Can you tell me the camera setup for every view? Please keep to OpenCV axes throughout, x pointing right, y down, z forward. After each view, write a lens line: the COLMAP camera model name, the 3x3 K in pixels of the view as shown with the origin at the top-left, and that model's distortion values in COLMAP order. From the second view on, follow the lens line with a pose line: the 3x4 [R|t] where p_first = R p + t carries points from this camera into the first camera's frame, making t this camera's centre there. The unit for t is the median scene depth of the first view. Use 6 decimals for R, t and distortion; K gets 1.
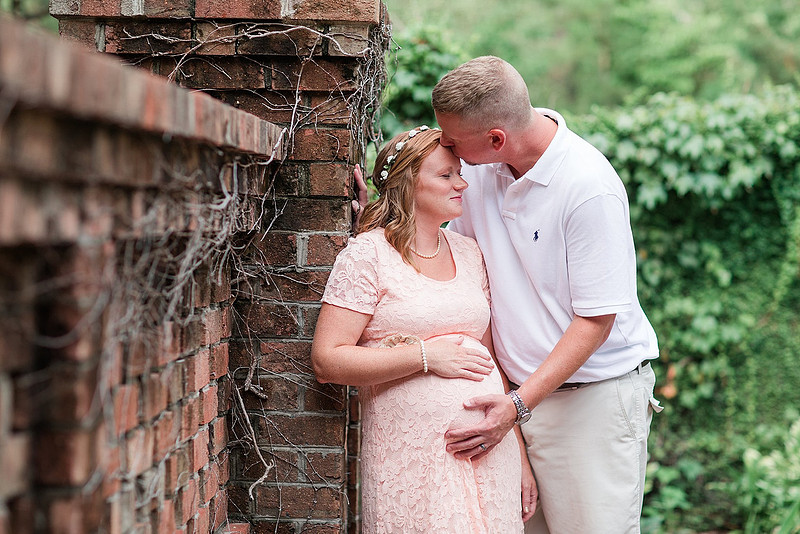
lens RADIAL K [[3019.7, 0, 396.8], [0, 3019.7, 266.1], [0, 0, 1]] dist [0.038985, 0.000000]
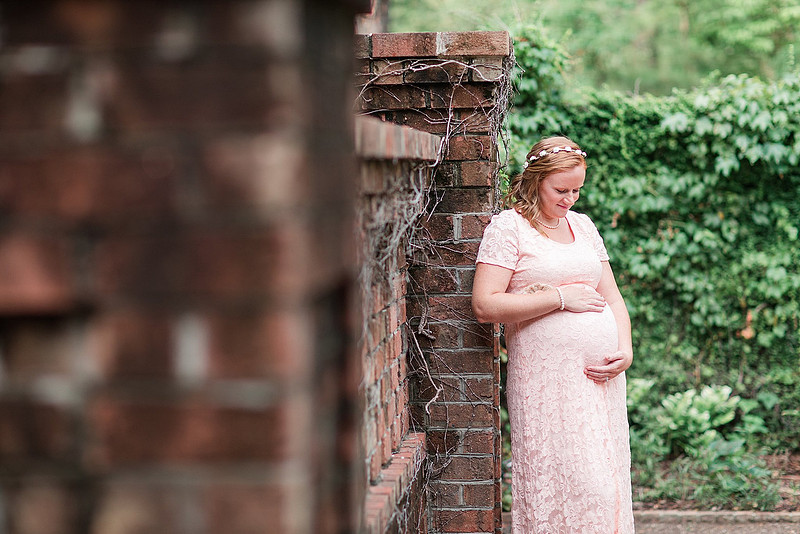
lens RADIAL K [[3019.7, 0, 351.9], [0, 3019.7, 284.5], [0, 0, 1]] dist [0.038985, 0.000000]
pose [[0.998437, -0.034845, -0.043691, -0.020566], [0.035603, 0.999227, 0.016675, -0.003966], [0.043076, -0.018204, 0.998906, -0.337467]]
